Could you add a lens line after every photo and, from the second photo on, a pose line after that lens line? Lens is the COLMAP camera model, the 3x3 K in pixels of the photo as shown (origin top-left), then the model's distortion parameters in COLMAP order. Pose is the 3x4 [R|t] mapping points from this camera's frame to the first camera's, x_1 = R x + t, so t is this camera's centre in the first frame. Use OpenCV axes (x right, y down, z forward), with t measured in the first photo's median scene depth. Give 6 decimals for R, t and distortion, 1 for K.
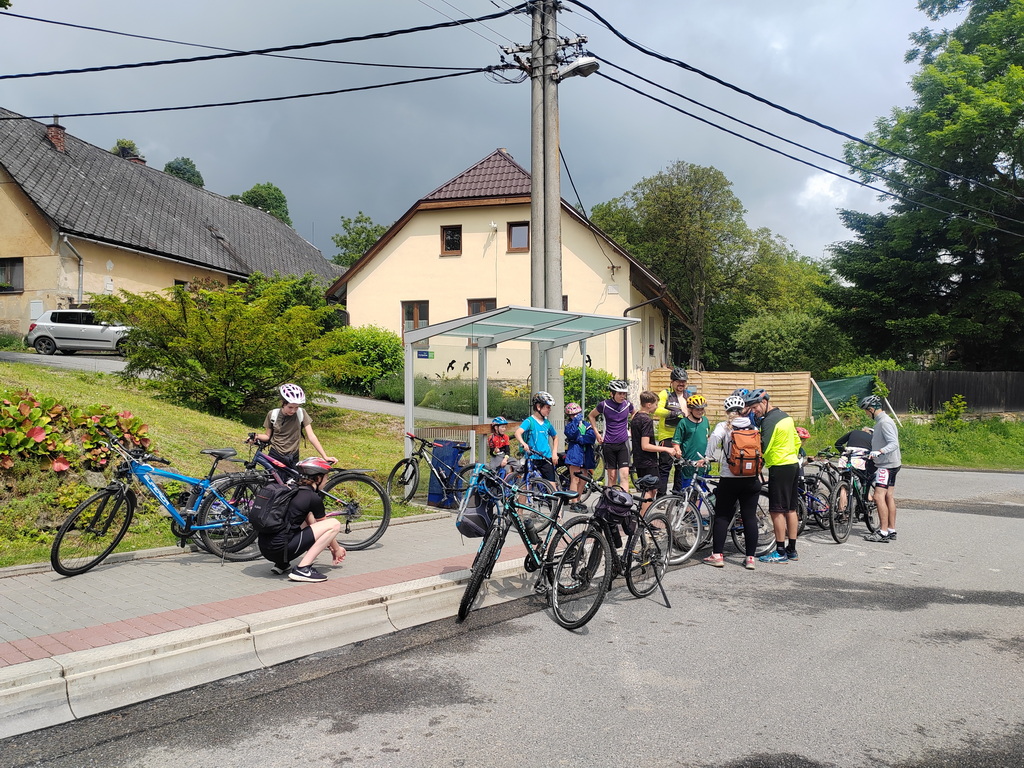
lens RADIAL K [[800.2, 0, 515.9], [0, 800.2, 382.8], [0, 0, 1]] dist [0.003545, -0.009193]
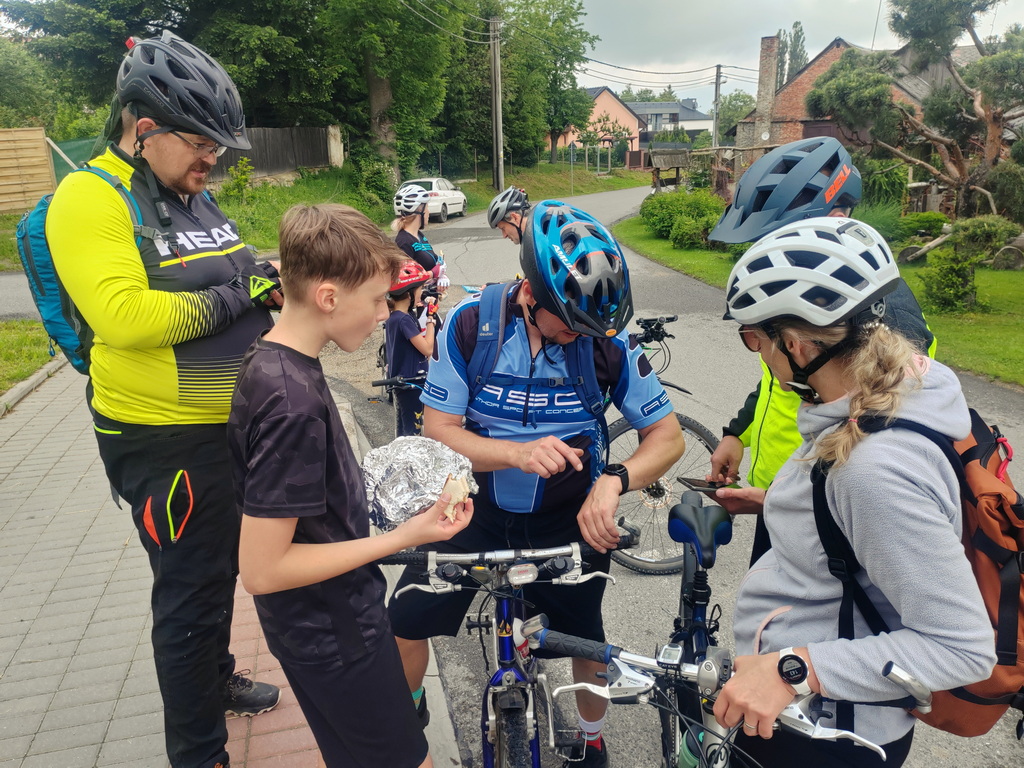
lens RADIAL K [[800.2, 0, 515.9], [0, 800.2, 382.8], [0, 0, 1]] dist [0.003545, -0.009193]
pose [[0.516223, -0.264822, 0.814483, -0.023552], [0.029940, 0.955994, 0.291856, 0.006223], [-0.855931, -0.126277, 0.501435, 0.306650]]
